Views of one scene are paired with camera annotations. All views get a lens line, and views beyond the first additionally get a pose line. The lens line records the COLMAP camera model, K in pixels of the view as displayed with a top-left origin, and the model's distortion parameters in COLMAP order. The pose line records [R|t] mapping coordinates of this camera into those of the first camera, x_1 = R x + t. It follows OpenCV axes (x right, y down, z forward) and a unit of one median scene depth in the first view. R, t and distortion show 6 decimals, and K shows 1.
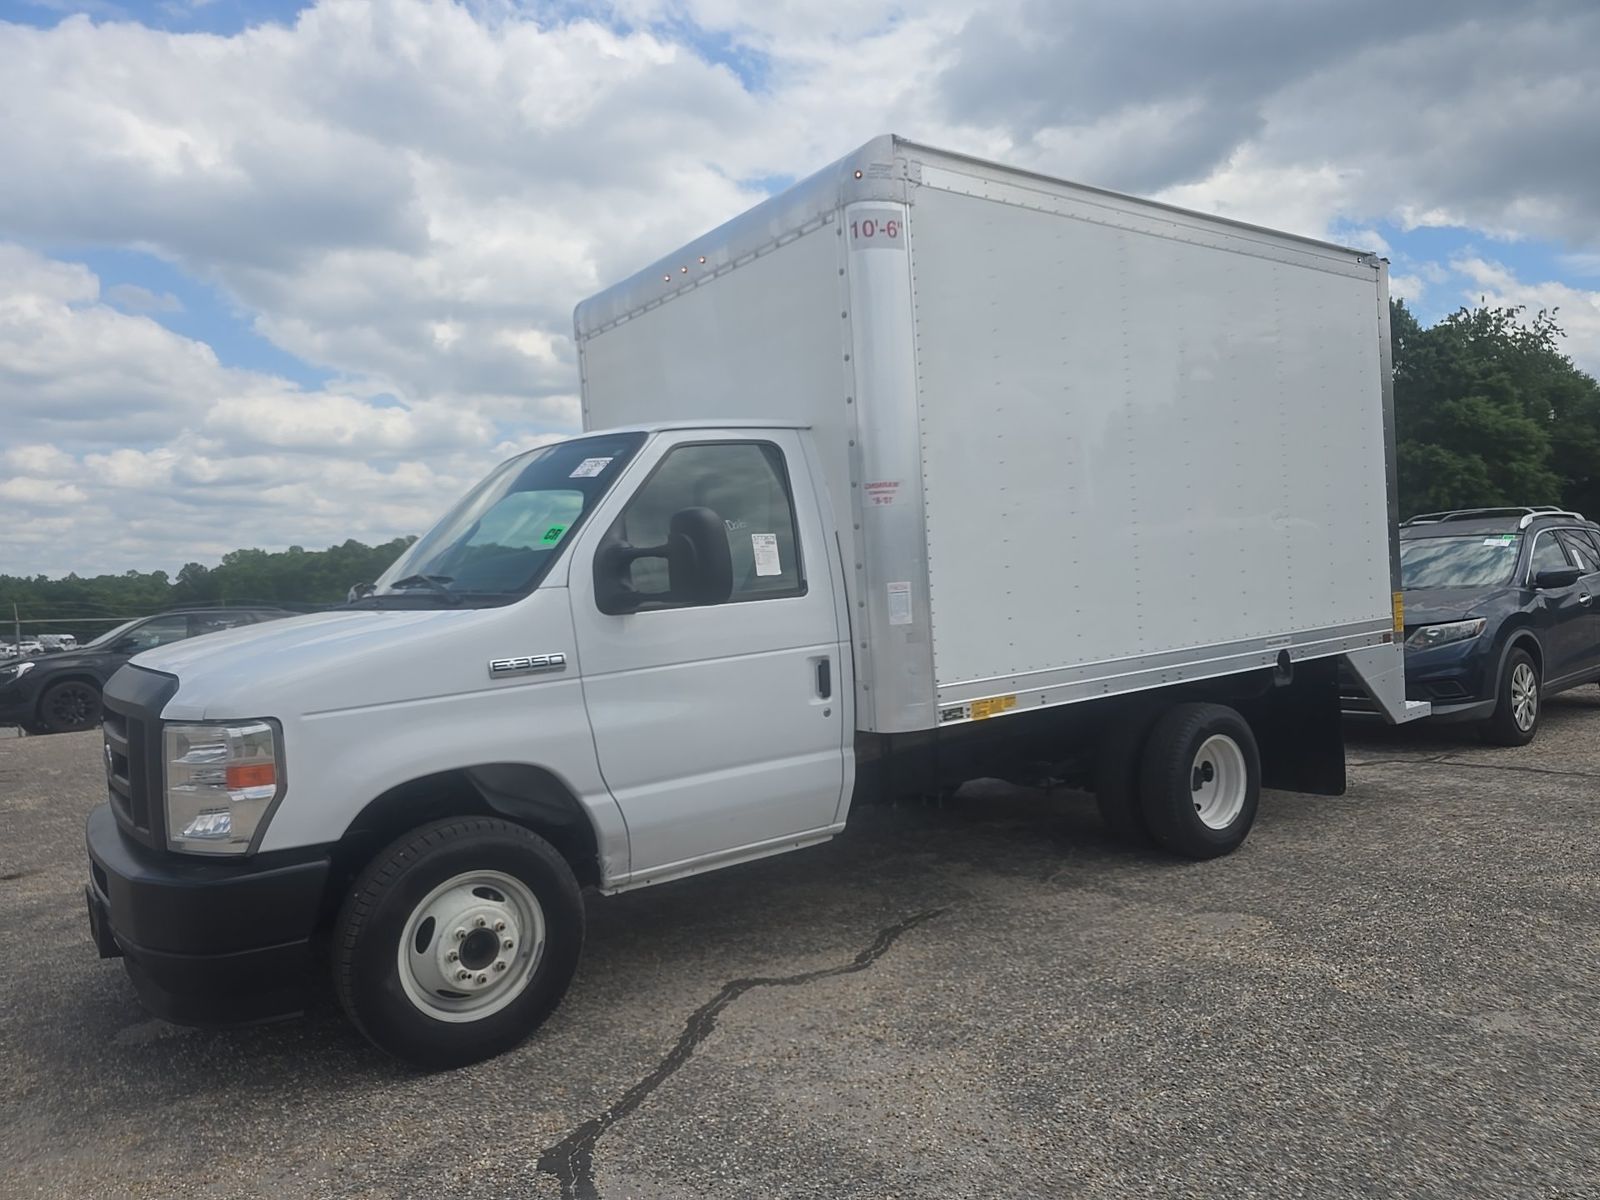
lens RADIAL K [[1089.2, 0, 800.0], [0, 1089.2, 600.0], [0, 0, 1]] dist [0.006821, -0.005050]
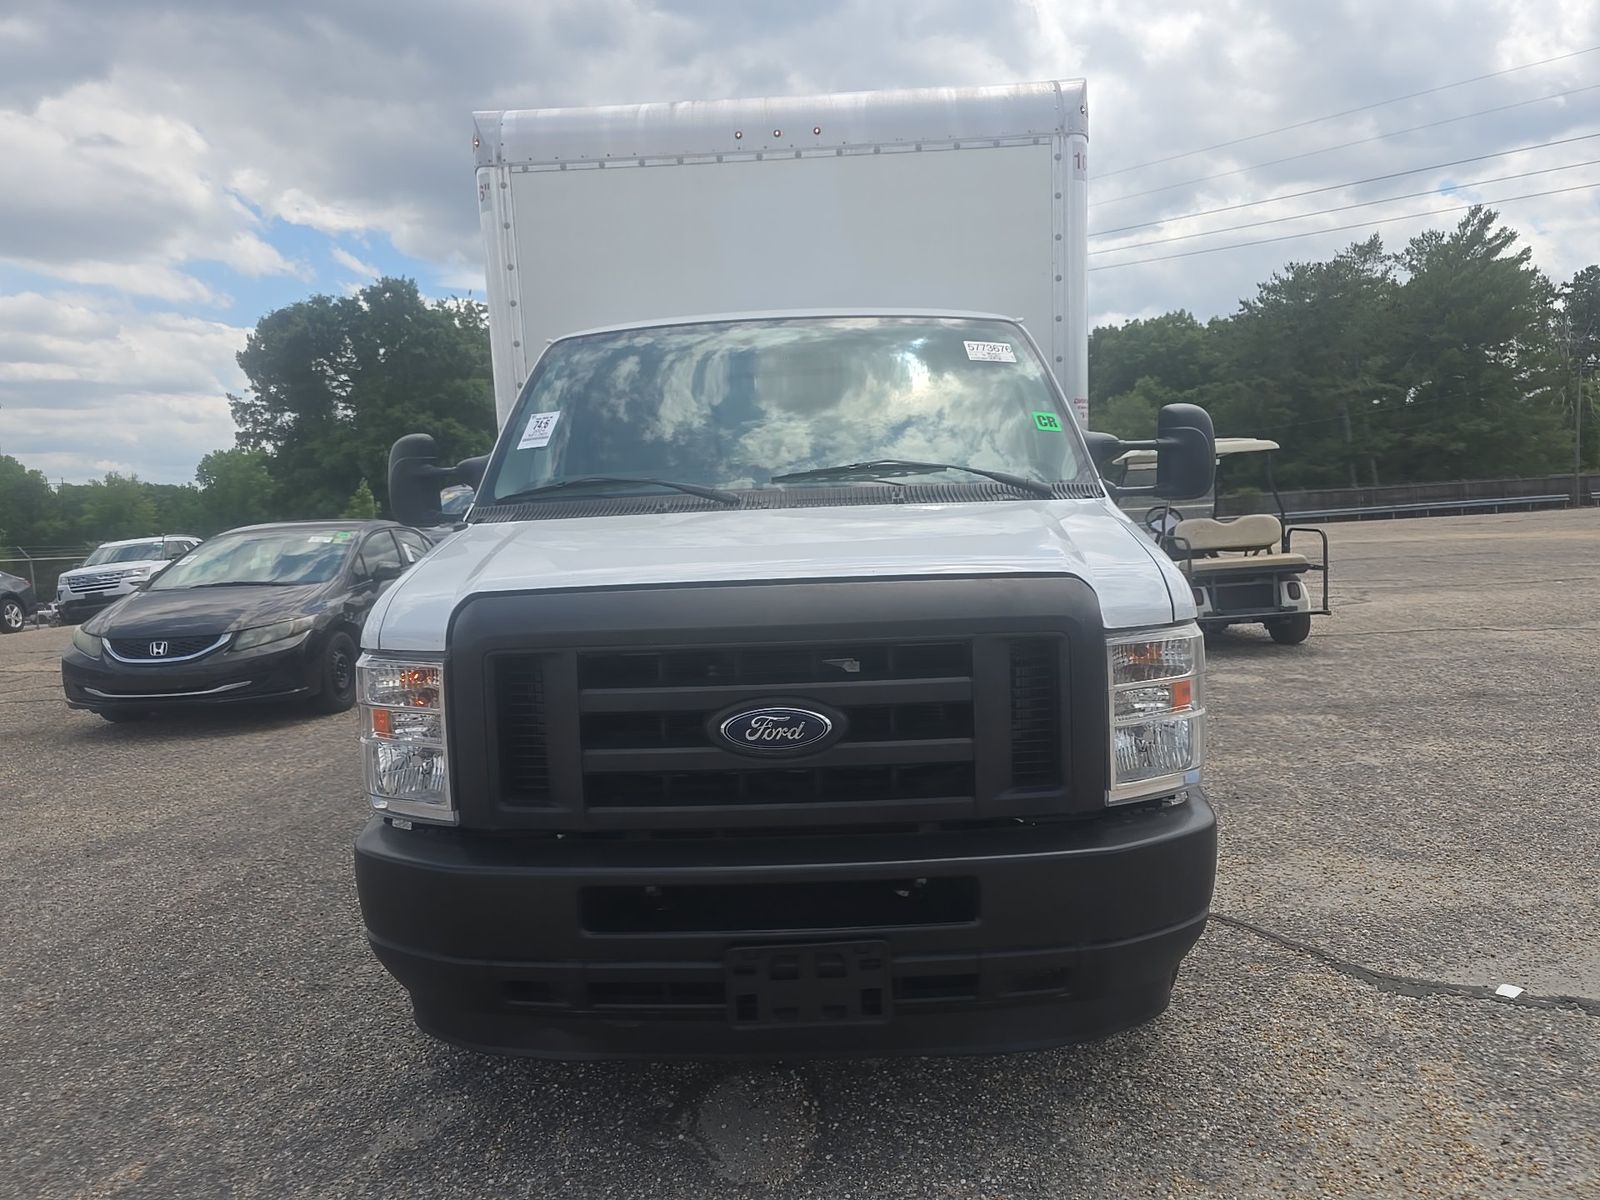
lens RADIAL K [[1089.2, 0, 800.0], [0, 1089.2, 600.0], [0, 0, 1]] dist [0.006821, -0.005050]
pose [[0.613678, -0.048955, 0.788037, -0.880591], [0.025395, 0.998783, 0.042271, 0.036828], [-0.789148, -0.005929, 0.614175, 0.492691]]
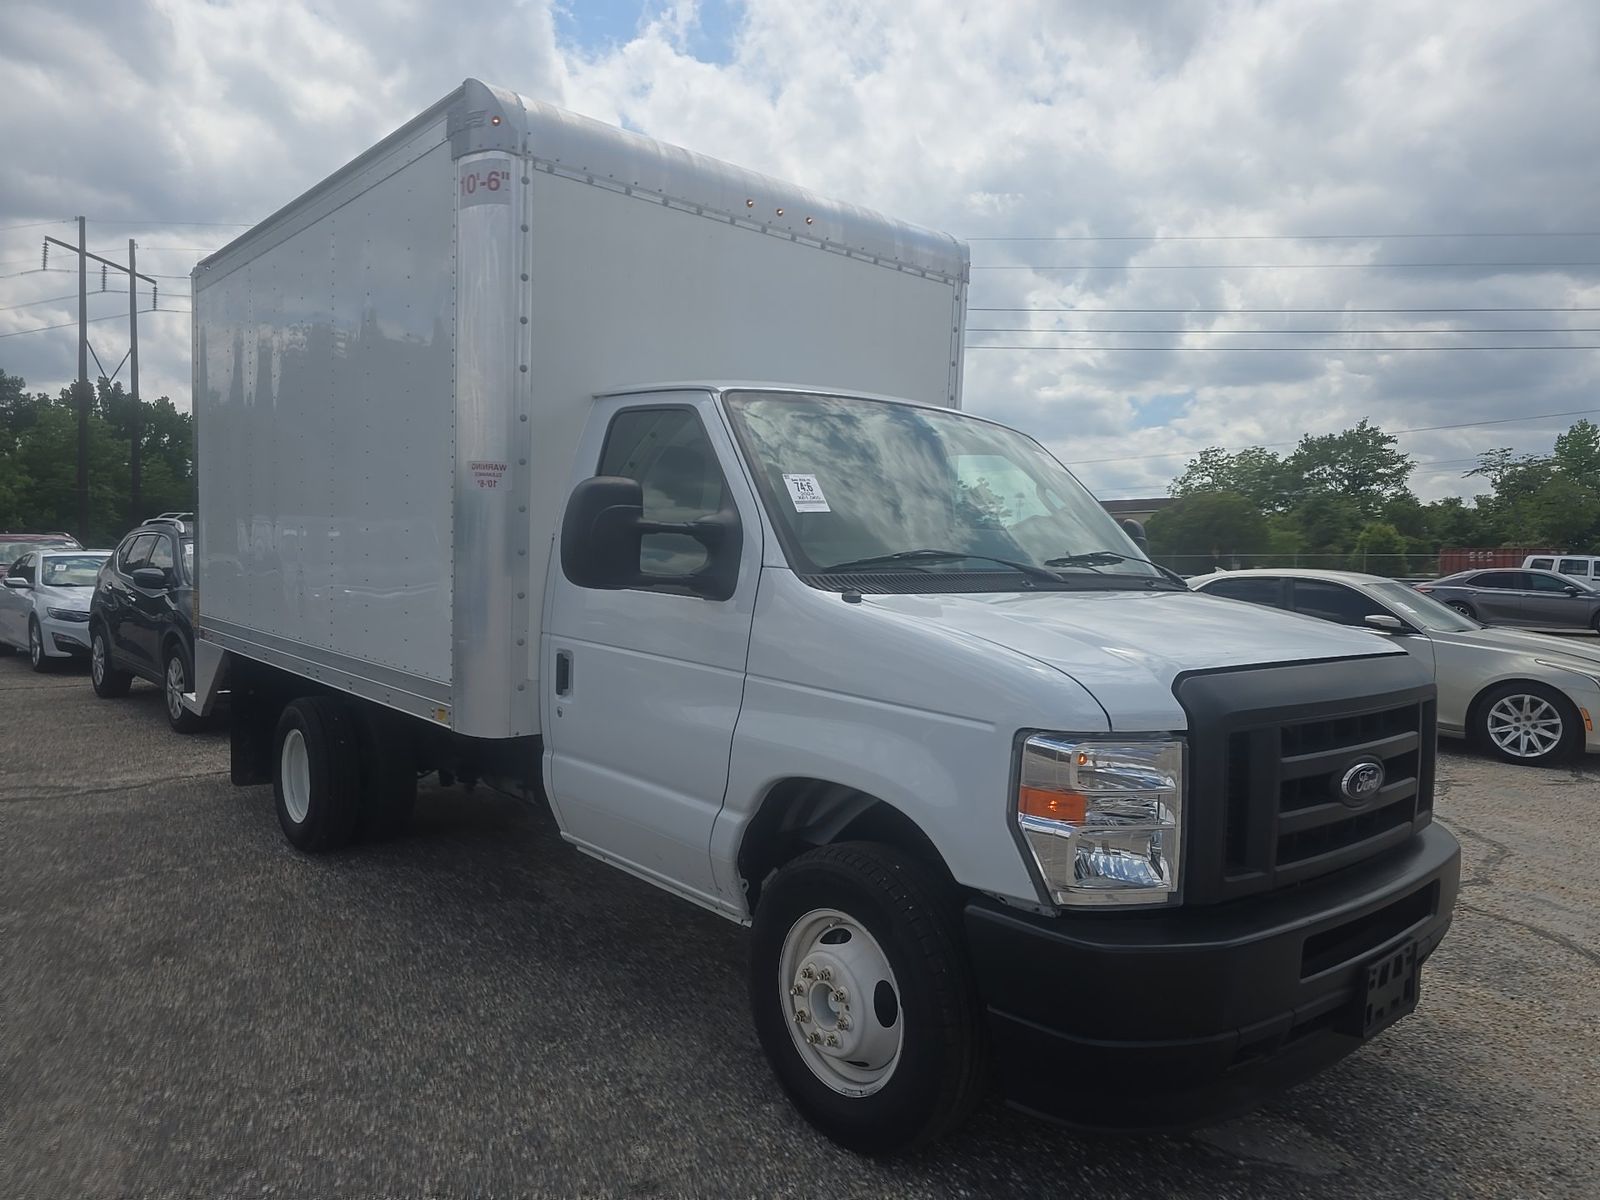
lens RADIAL K [[1089.2, 0, 800.0], [0, 1089.2, 600.0], [0, 0, 1]] dist [0.006821, -0.005050]
pose [[-0.079636, 0.013017, 0.996739, -1.080834], [-0.005237, 0.999895, -0.013476, 0.024772], [-0.996810, -0.006293, -0.079559, 1.157910]]
